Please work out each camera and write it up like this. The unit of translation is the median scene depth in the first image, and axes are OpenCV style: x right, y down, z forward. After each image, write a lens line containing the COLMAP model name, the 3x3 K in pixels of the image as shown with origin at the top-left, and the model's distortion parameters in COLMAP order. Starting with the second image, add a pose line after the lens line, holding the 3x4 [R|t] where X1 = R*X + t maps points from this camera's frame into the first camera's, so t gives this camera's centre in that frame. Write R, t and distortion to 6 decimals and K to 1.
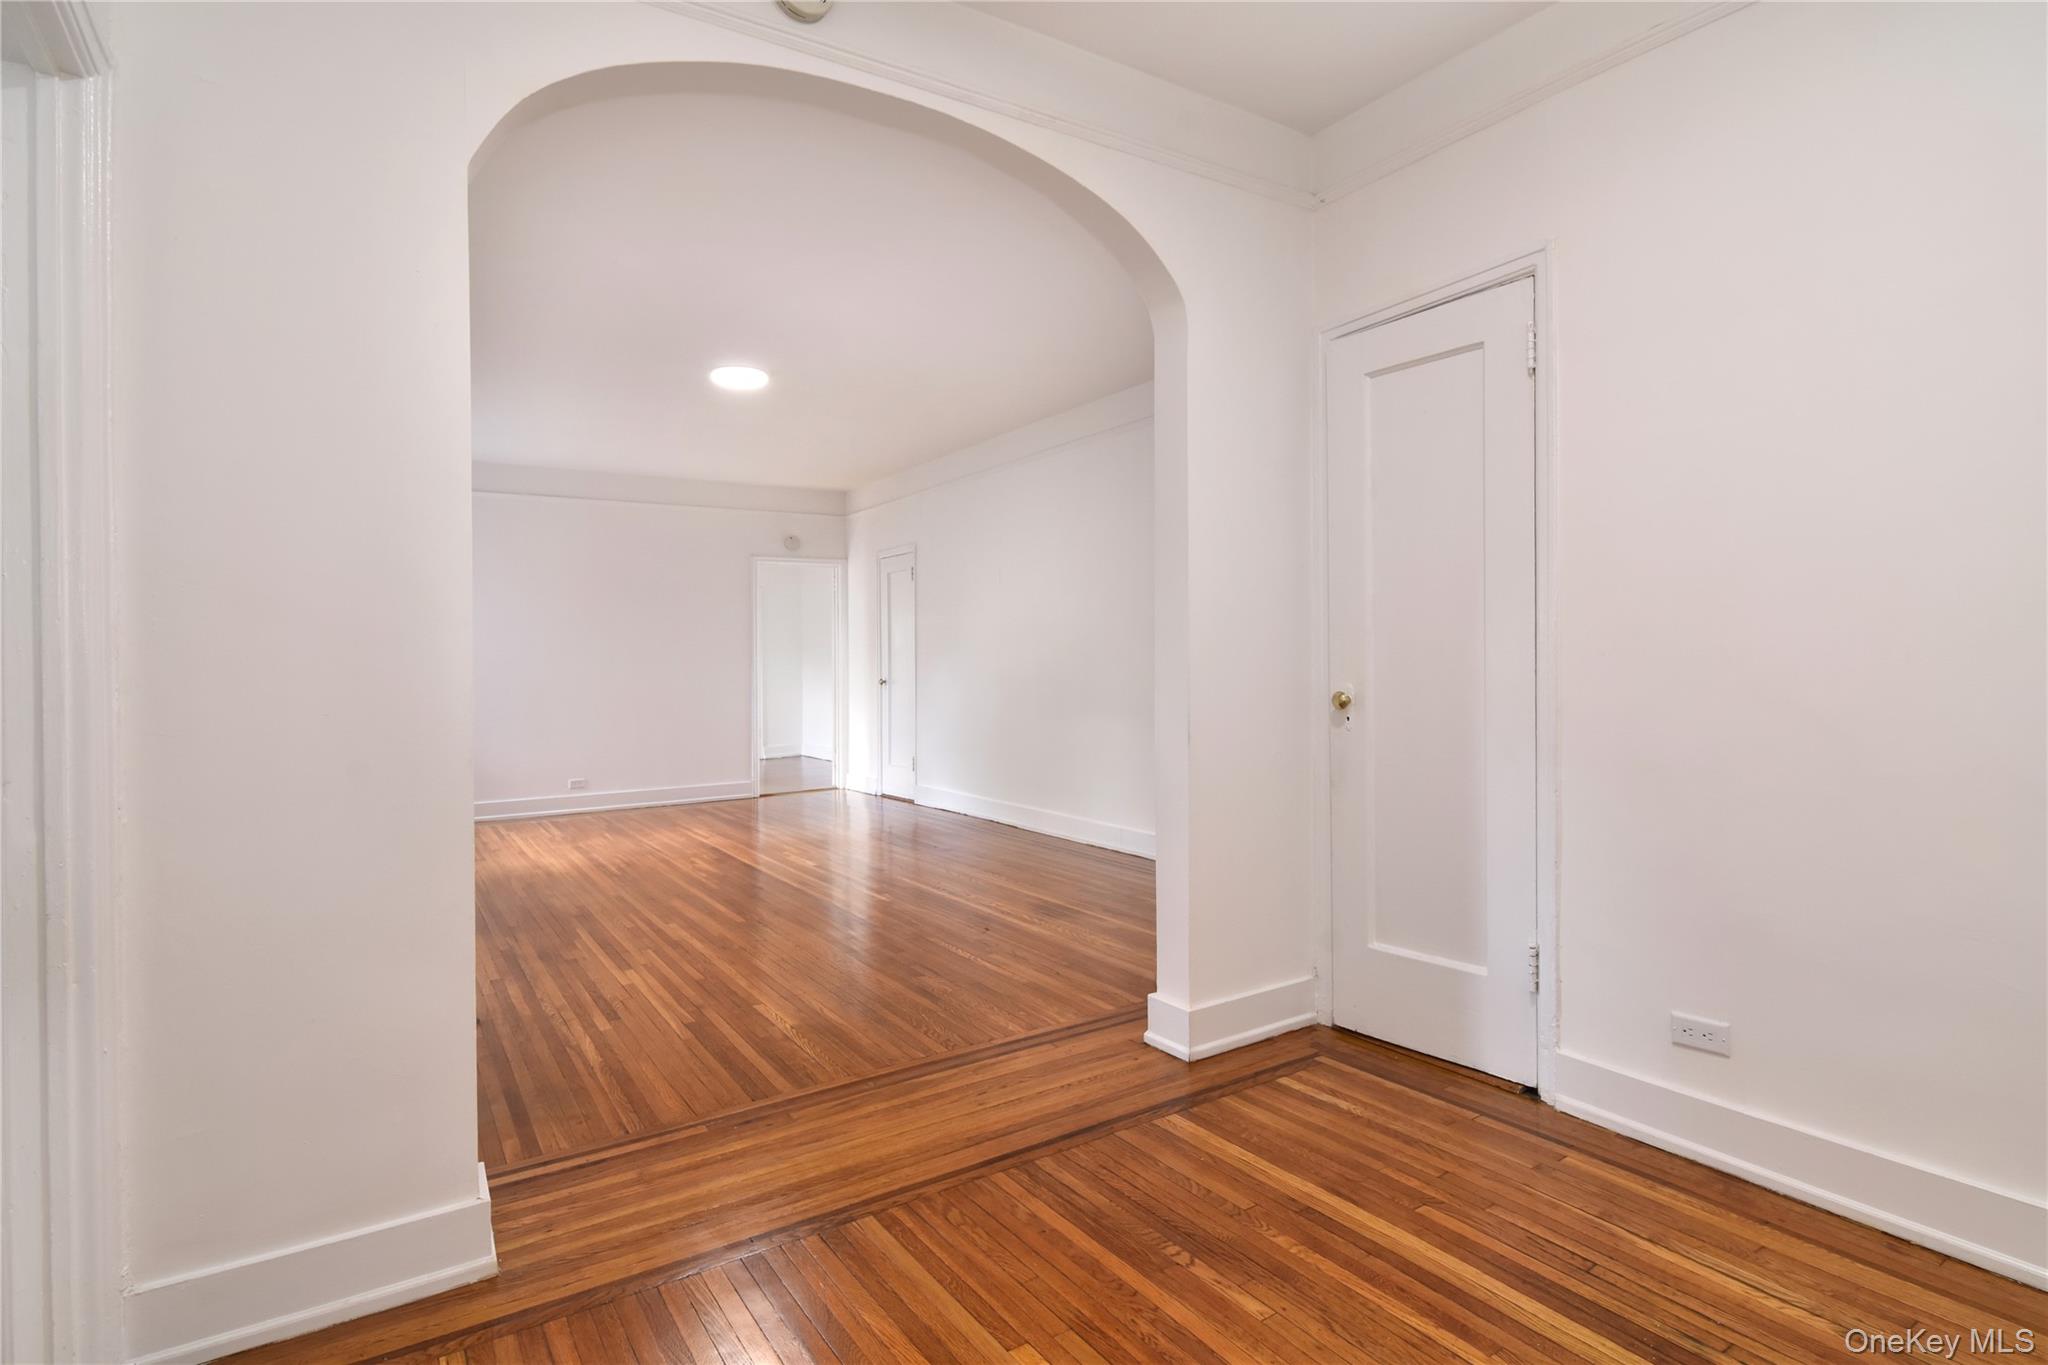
lens RADIAL K [[1010.6, 0, 1013.6], [0, 1010.6, 669.3], [0, 0, 1]] dist [-0.001757, -0.001383]
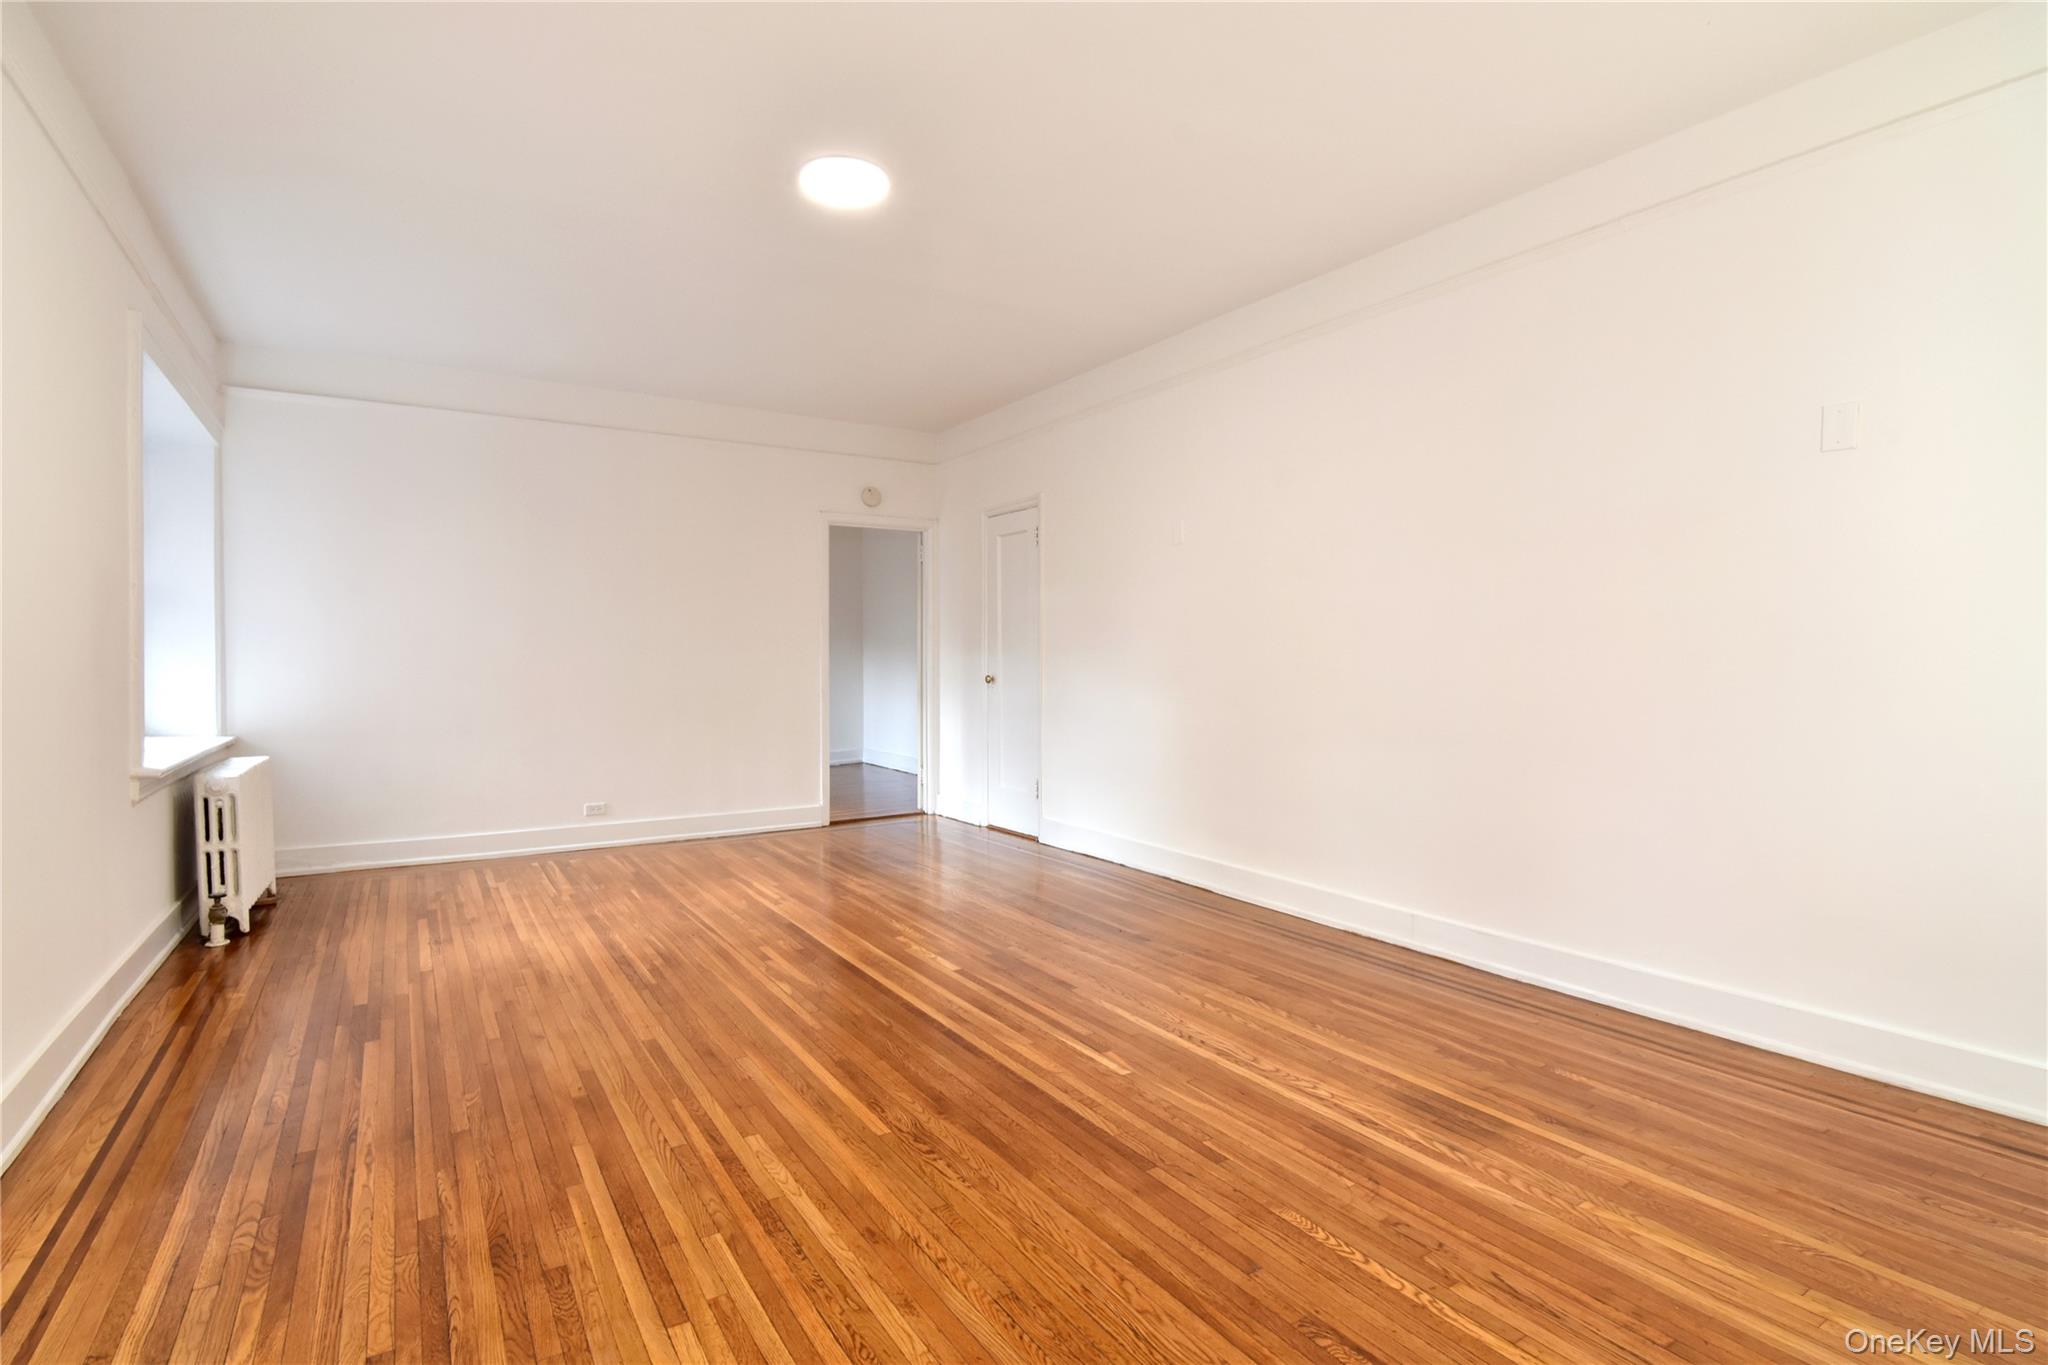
lens RADIAL K [[1010.6, 0, 1013.6], [0, 1010.6, 669.3], [0, 0, 1]] dist [-0.001757, -0.001383]
pose [[0.999601, 0.015166, -0.023844, -0.222190], [-0.015020, 0.999868, 0.006272, -0.000158], [0.023936, -0.005912, 0.999696, 0.545862]]
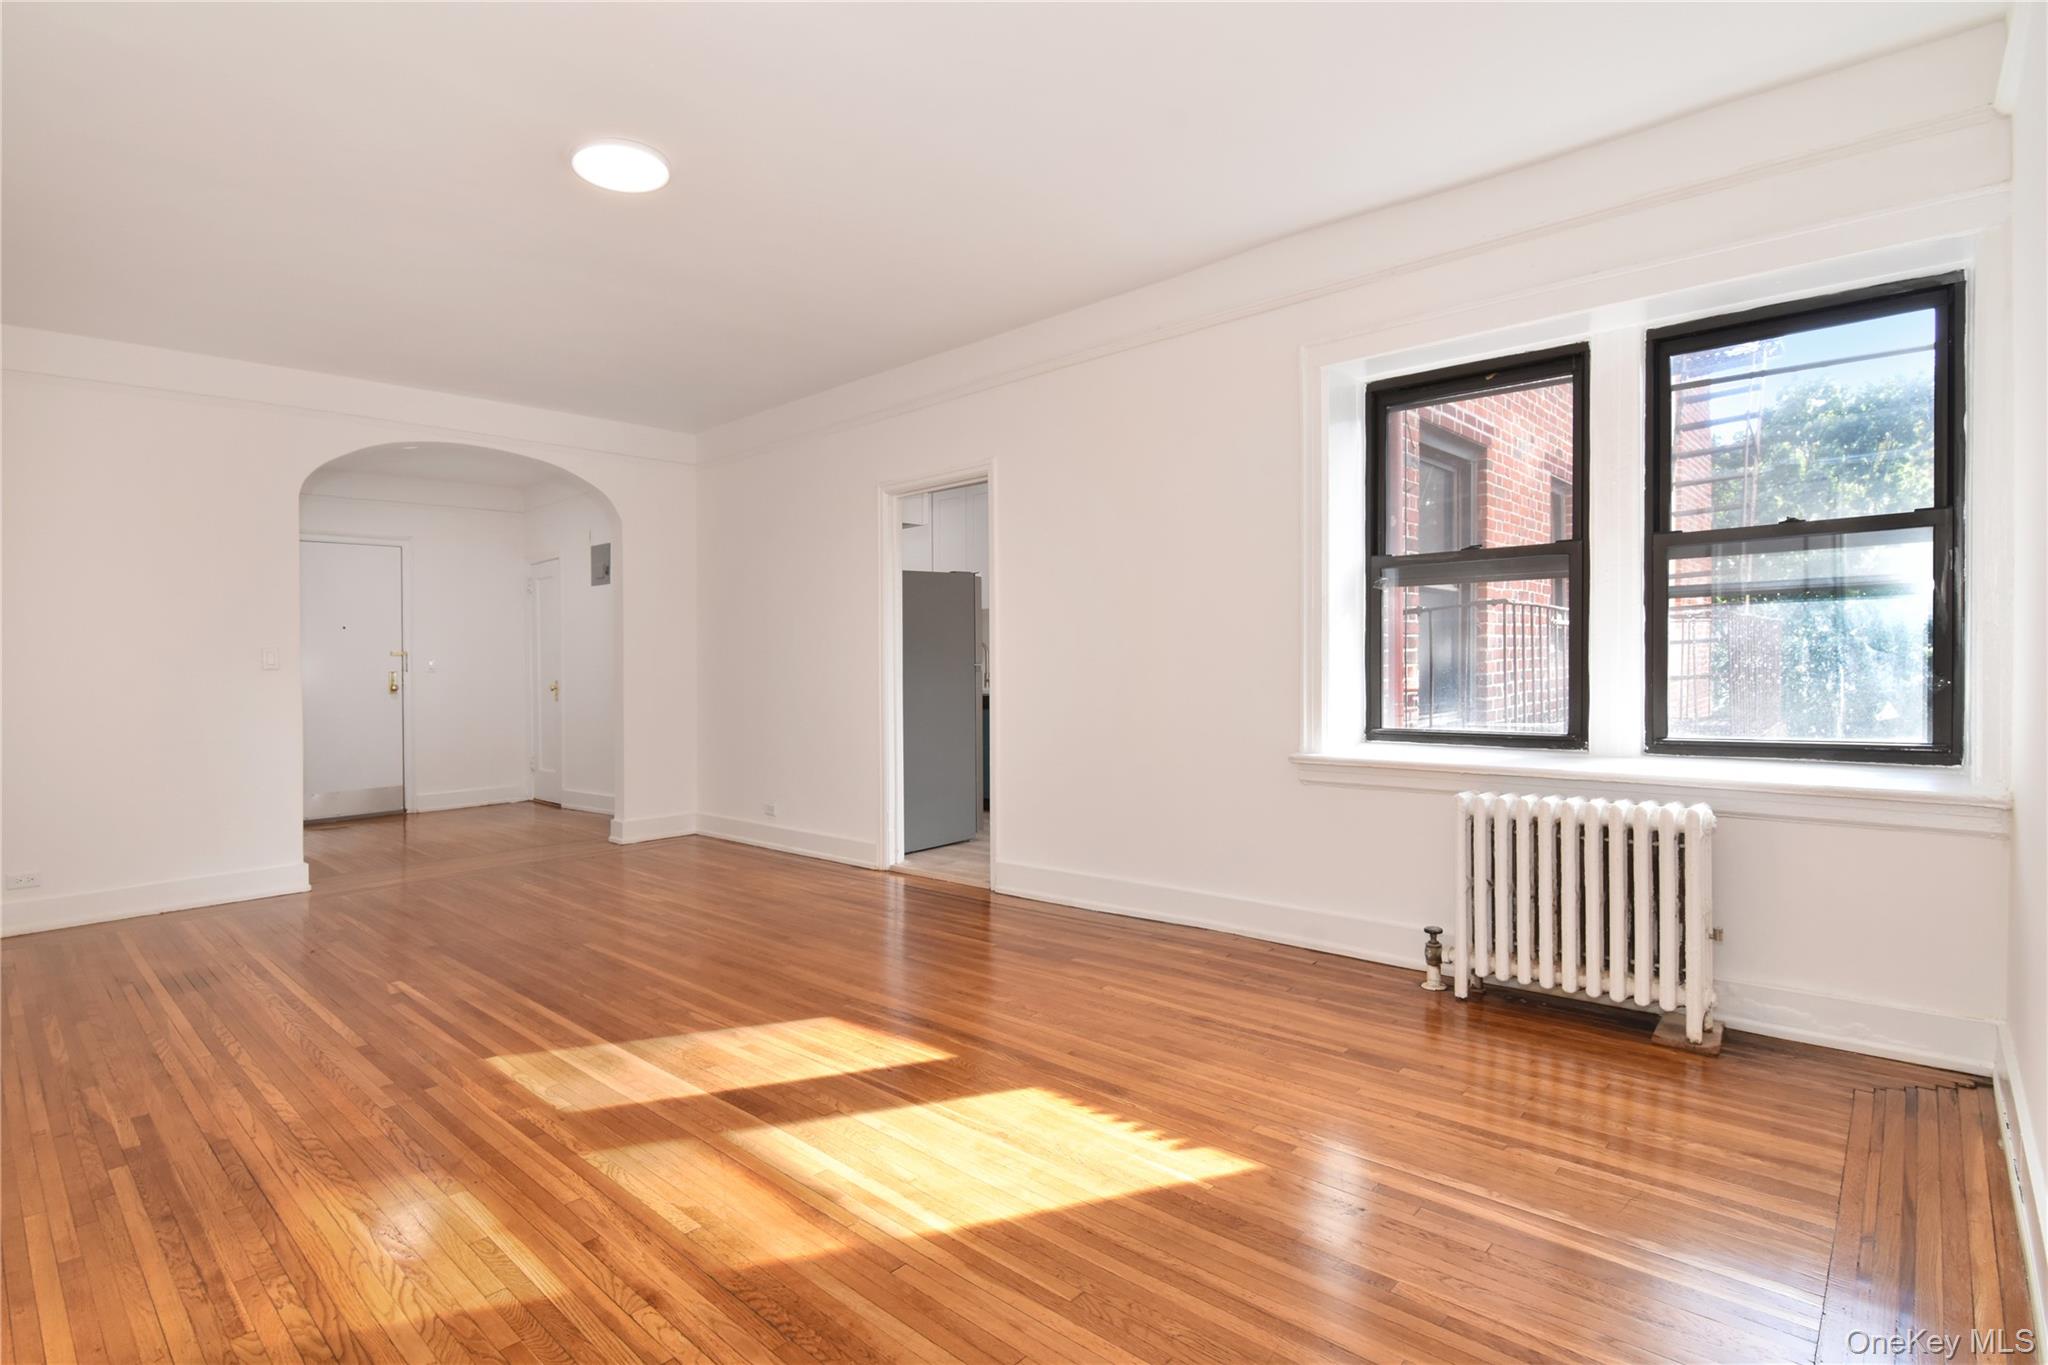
lens RADIAL K [[970.5, 0, 983.2], [0, 970.5, 653.9], [0, 0, 1]] dist [-0.003310, -0.014970]
pose [[-0.970616, 0.034396, -0.238161, -0.489054], [0.035139, 0.999382, 0.001127, -0.005364], [0.238052, -0.007275, -0.971225, 2.283373]]
